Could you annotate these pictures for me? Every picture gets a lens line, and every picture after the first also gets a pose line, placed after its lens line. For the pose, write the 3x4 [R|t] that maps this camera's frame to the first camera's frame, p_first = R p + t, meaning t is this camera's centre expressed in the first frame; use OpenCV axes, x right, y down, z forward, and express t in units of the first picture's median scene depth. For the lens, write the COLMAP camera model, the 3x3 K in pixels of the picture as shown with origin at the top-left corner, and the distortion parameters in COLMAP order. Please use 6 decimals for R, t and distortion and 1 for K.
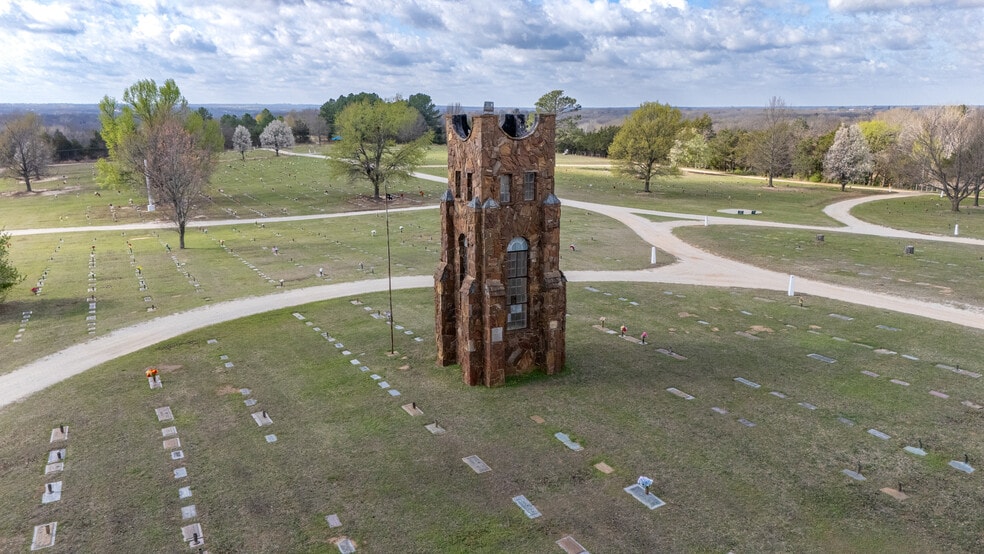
lens RADIAL K [[734.7, 0, 492.0], [0, 734.7, 277.0], [0, 0, 1]] dist [0.059350, -0.000348]
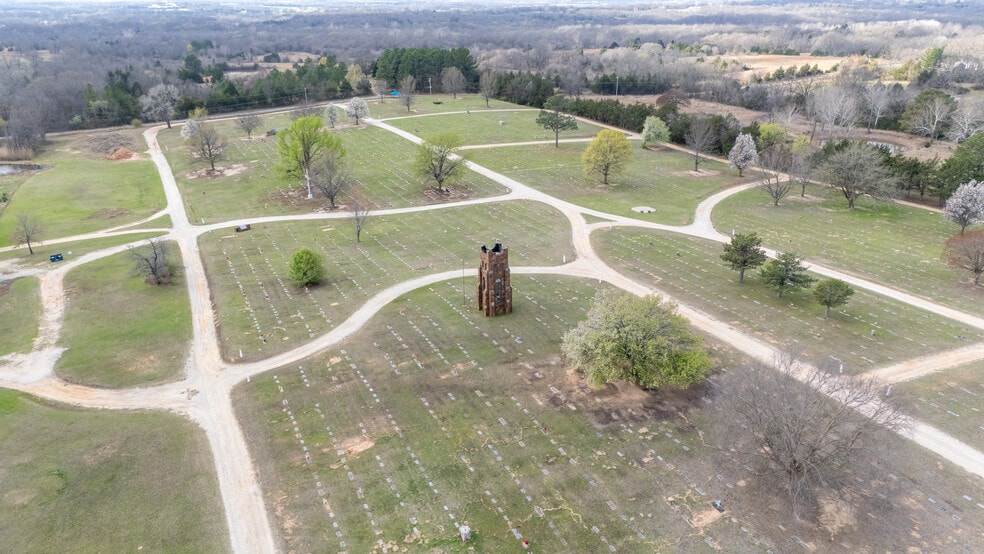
lens RADIAL K [[734.7, 0, 492.0], [0, 734.7, 277.0], [0, 0, 1]] dist [0.059350, -0.000348]
pose [[0.998724, 0.009654, -0.049575, 0.189605], [-0.002650, 0.990227, 0.139441, -0.590049], [0.050437, -0.139132, 0.988989, -2.760639]]
